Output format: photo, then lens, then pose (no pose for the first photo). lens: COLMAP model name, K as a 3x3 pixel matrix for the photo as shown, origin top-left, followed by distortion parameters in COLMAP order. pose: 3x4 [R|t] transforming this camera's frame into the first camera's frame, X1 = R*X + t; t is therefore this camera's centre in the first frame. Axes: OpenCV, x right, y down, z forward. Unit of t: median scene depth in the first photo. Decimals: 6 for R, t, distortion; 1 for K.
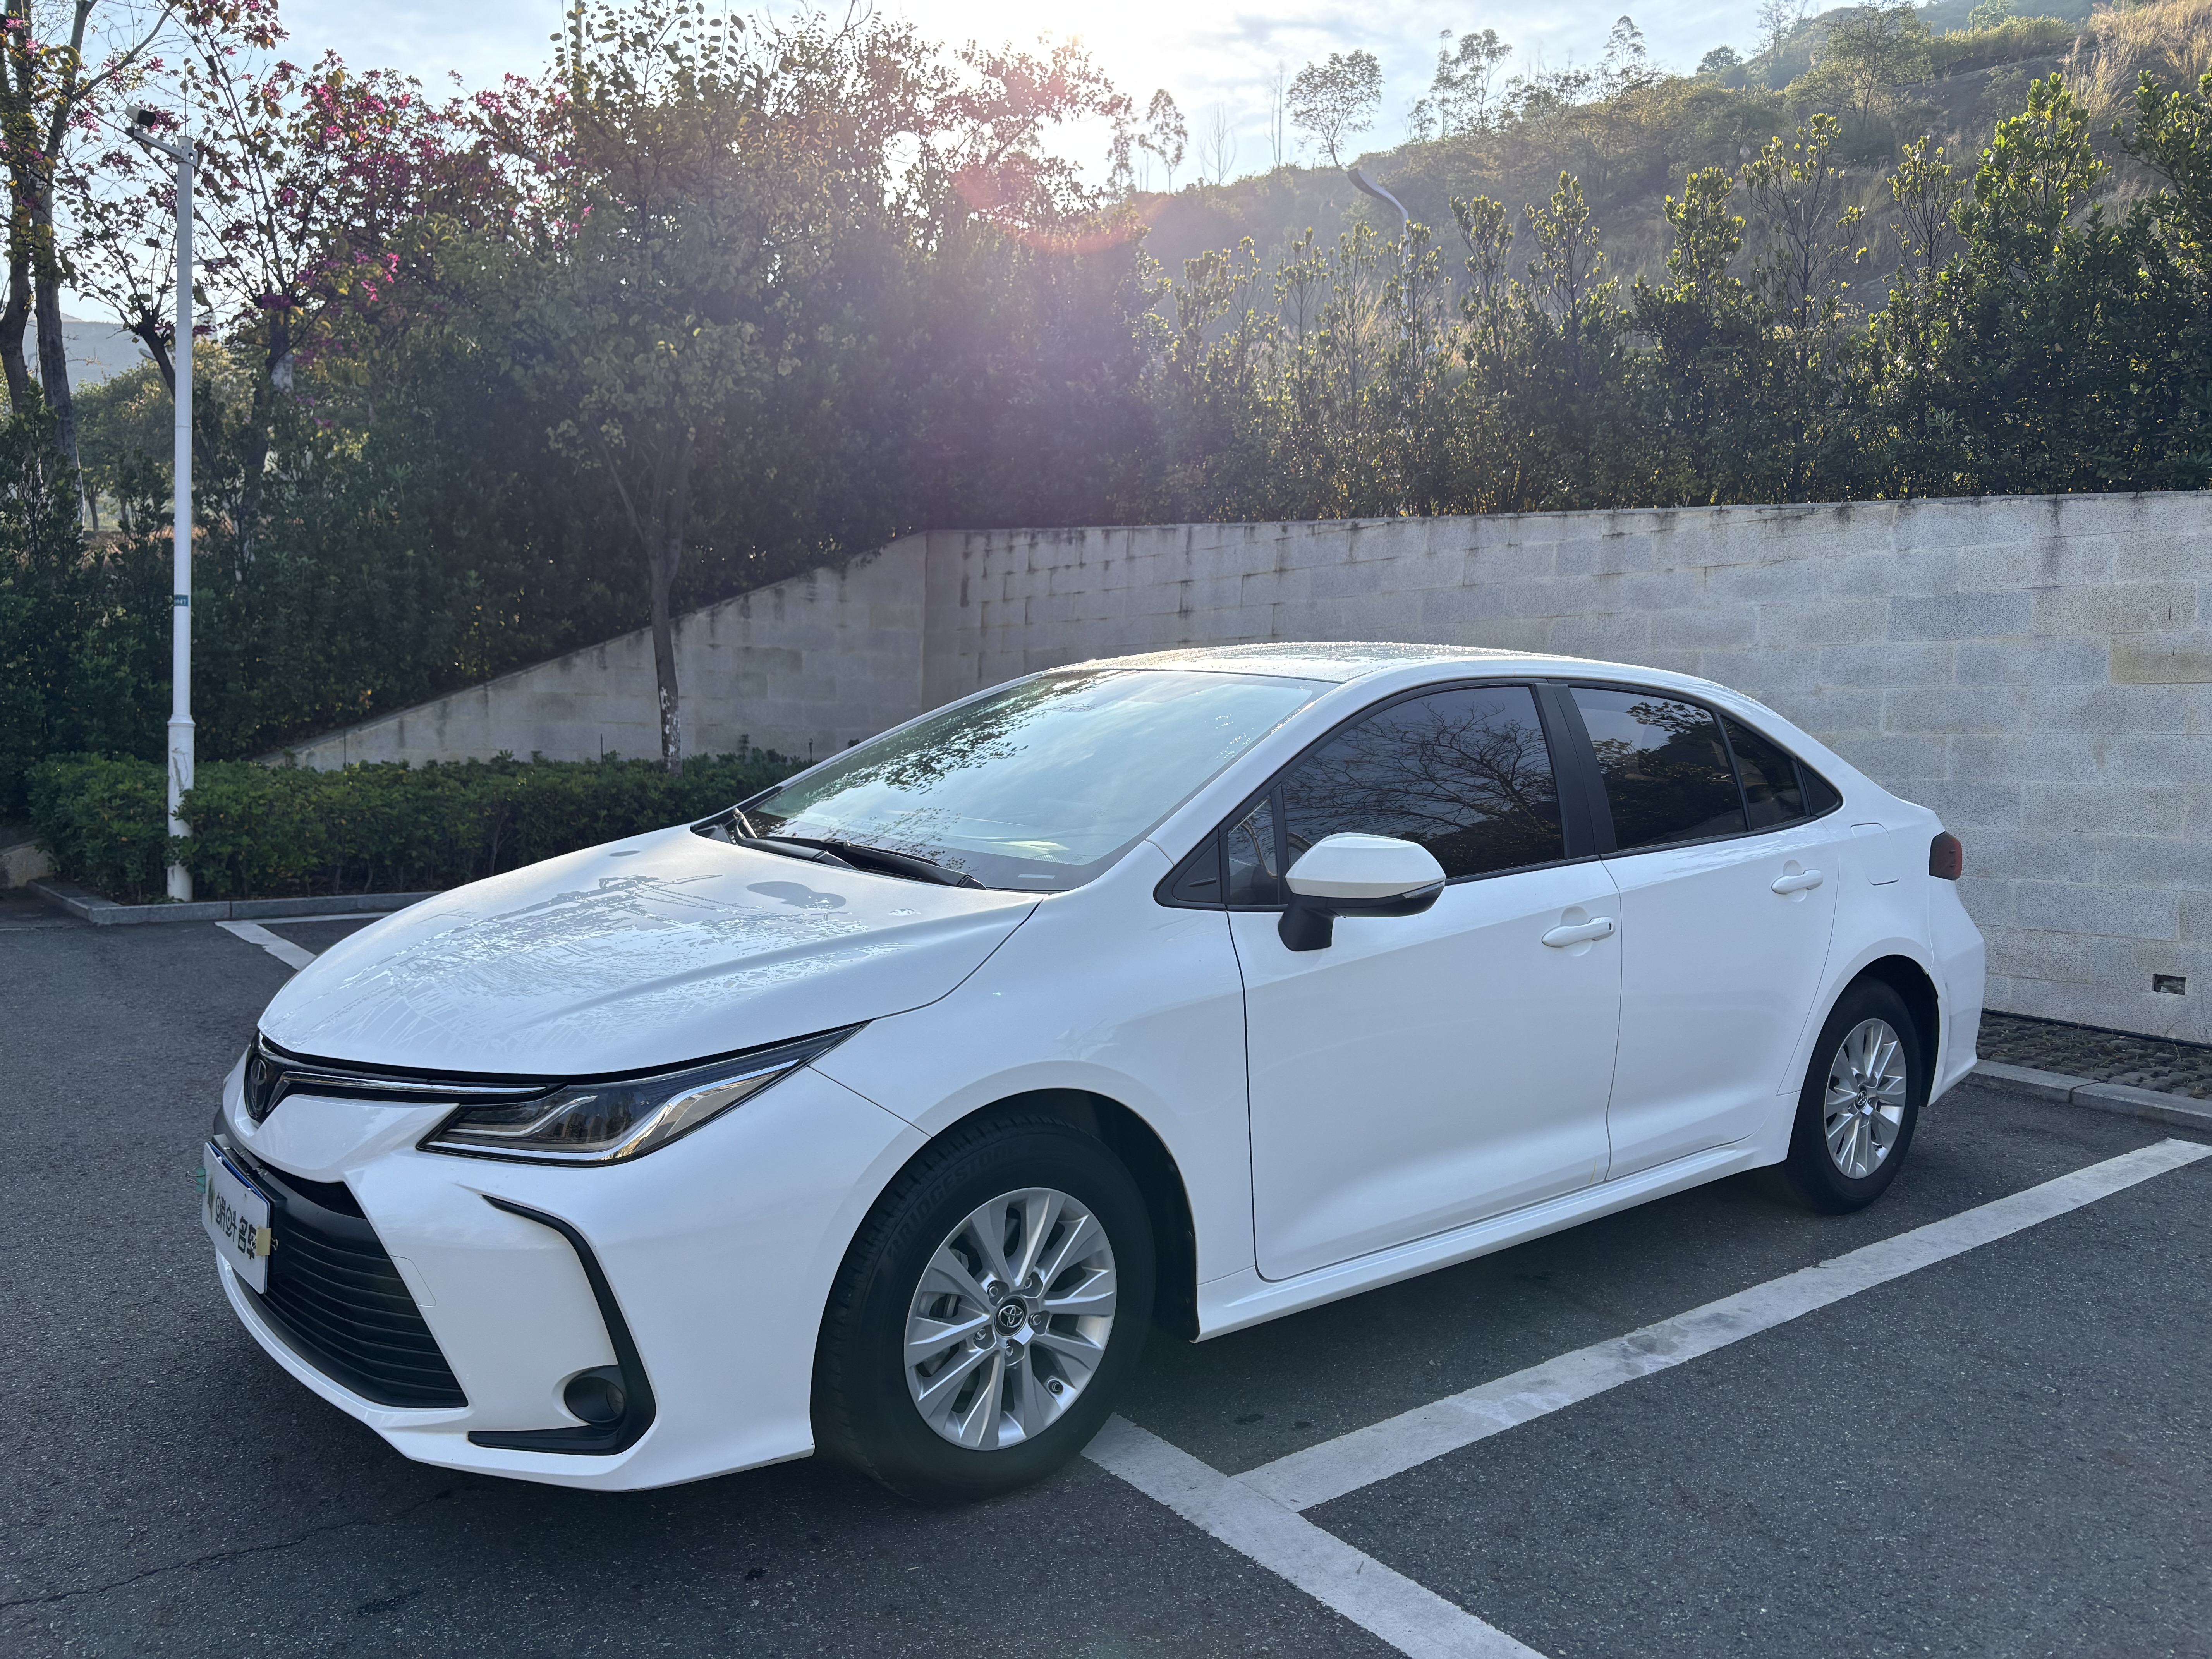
lens RADIAL K [[1650.0, 0, 1127.4], [0, 1650.0, 836.0], [0, 0, 1]] dist [0.000120, -0.000080]
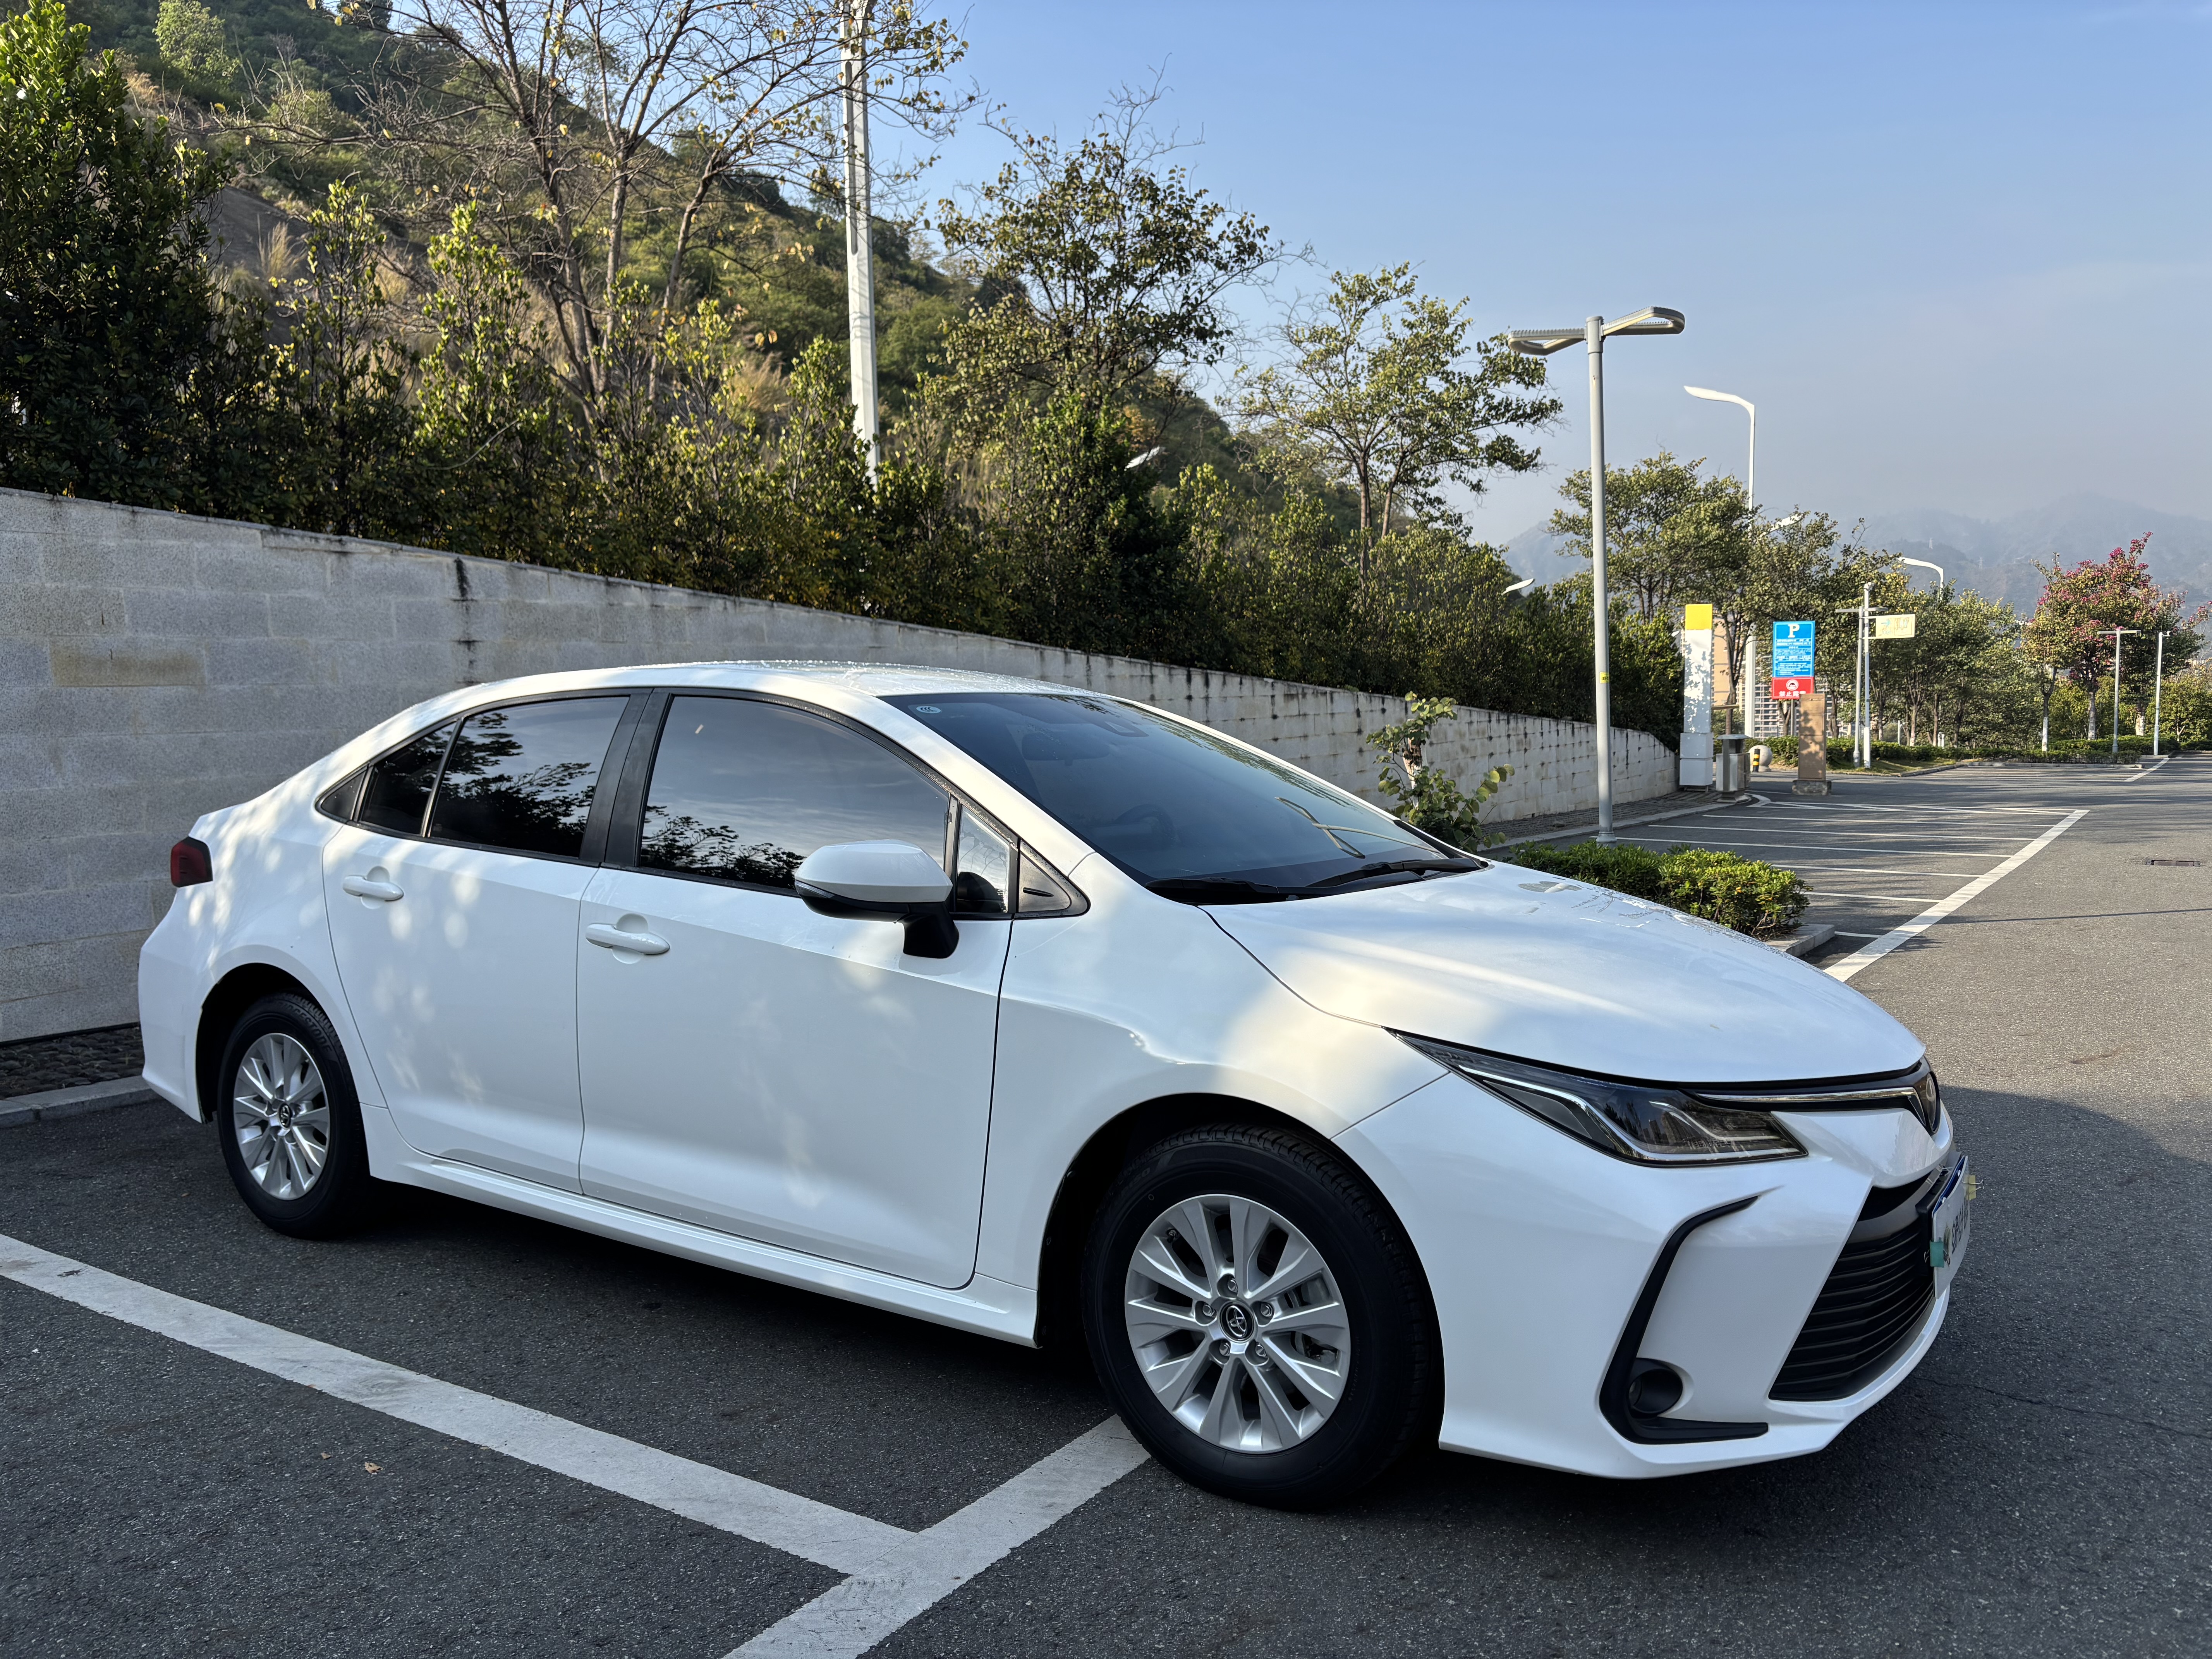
lens RADIAL K [[1650.0, 0, 1119.1], [0, 1650.0, 813.9], [0, 0, 1]] dist [0.000120, -0.000080]
pose [[-0.314312, -0.073827, 0.946445, -0.503248], [0.069409, 0.992516, 0.100471, -0.065493], [-0.946779, 0.097271, -0.306835, 0.648372]]
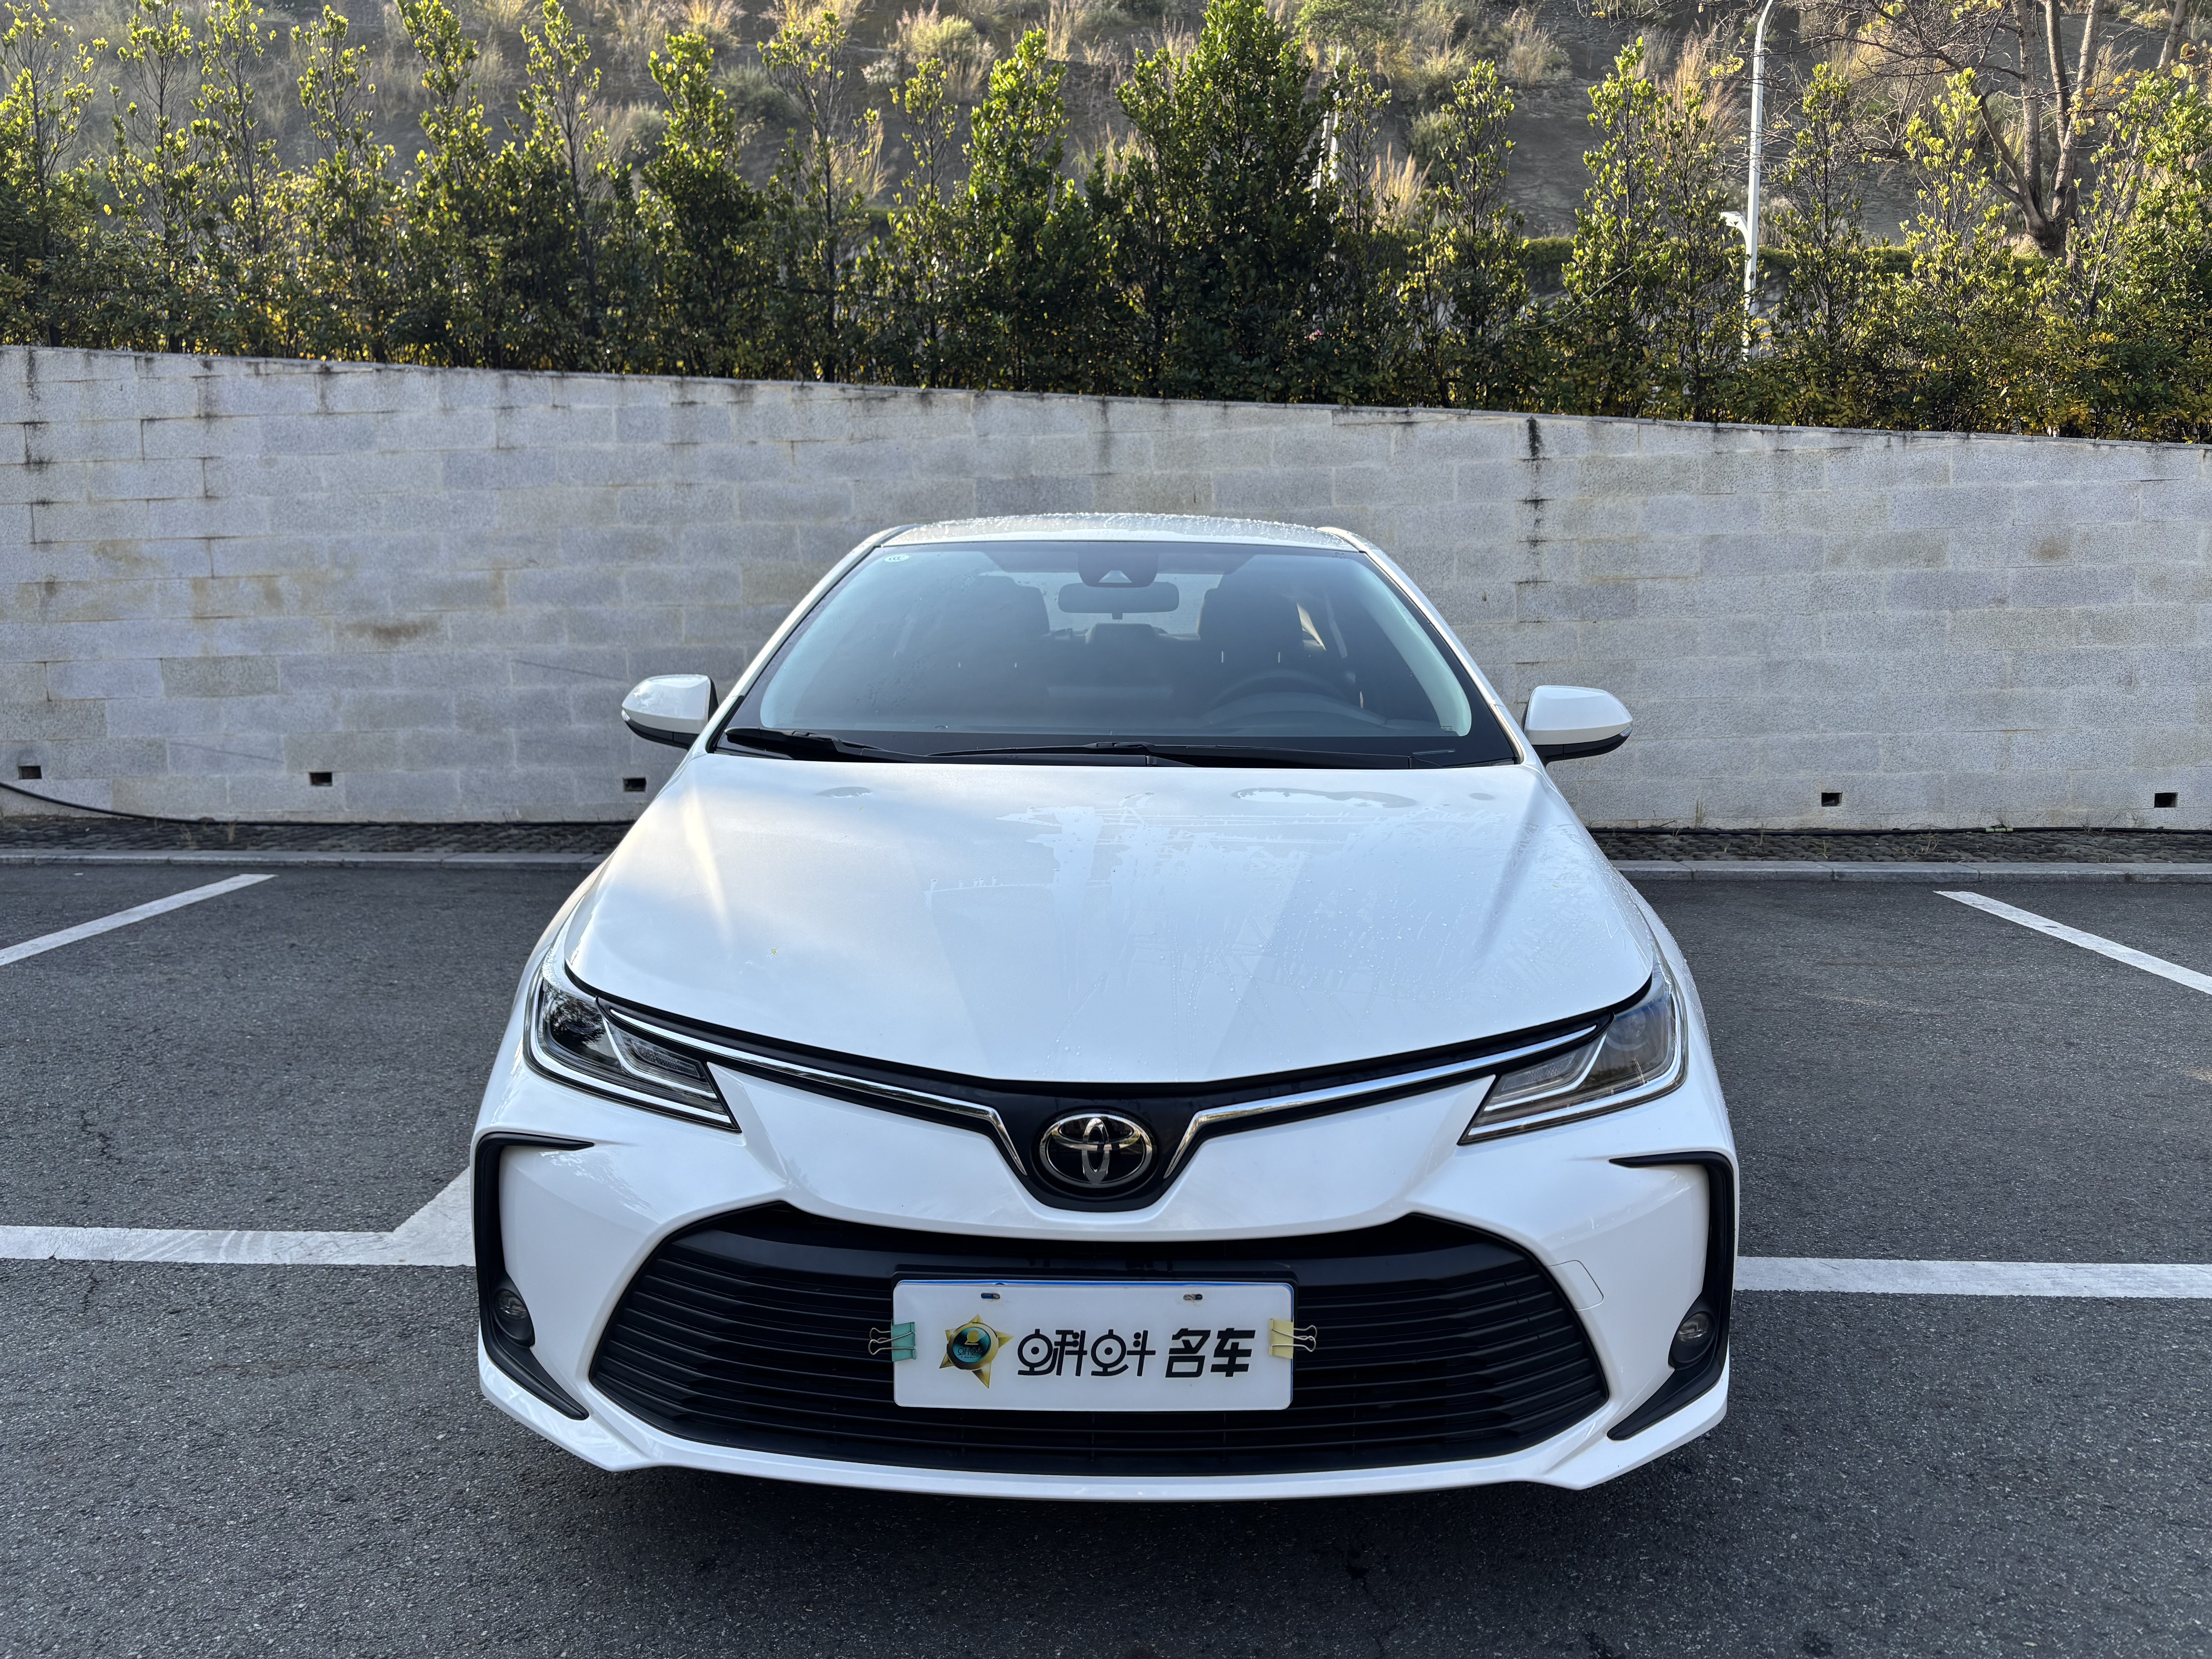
lens RADIAL K [[1650.0, 0, 1094.4], [0, 1650.0, 835.8], [0, 0, 1]] dist [0.000120, -0.000080]
pose [[0.635986, -0.135672, 0.759680, -0.383693], [0.077245, 0.990672, 0.112258, -0.021794], [-0.767824, -0.012713, 0.640534, 0.209828]]
